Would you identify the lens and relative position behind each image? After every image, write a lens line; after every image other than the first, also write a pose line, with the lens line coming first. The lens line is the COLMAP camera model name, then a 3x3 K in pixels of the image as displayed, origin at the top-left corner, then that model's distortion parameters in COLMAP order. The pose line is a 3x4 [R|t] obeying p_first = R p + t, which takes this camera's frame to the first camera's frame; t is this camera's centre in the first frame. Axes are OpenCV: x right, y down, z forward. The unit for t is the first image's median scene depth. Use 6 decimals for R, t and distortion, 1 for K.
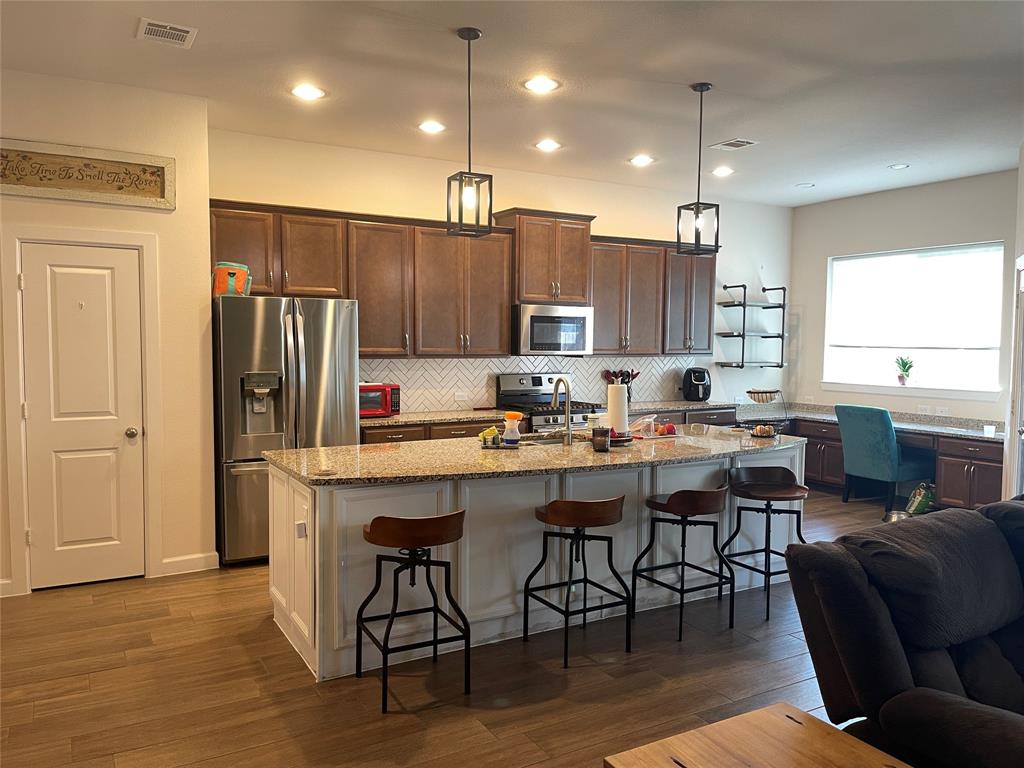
lens RADIAL K [[773.8, 0, 515.8], [0, 773.8, 389.5], [0, 0, 1]] dist [0.032917, -0.034129]
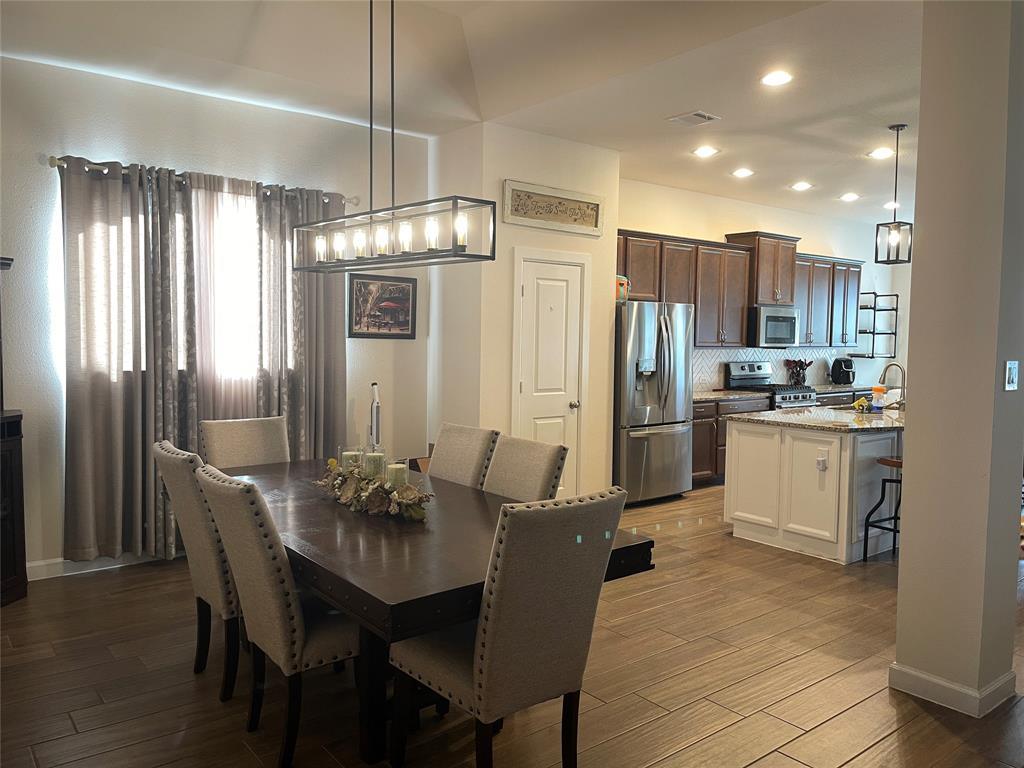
lens RADIAL K [[773.8, 0, 508.7], [0, 773.8, 379.3], [0, 0, 1]] dist [0.032917, -0.034129]
pose [[0.991494, -0.000548, 0.130149, -0.568973], [0.001008, 0.999993, -0.003469, 0.012360], [-0.130147, 0.003571, 0.991488, -0.210455]]
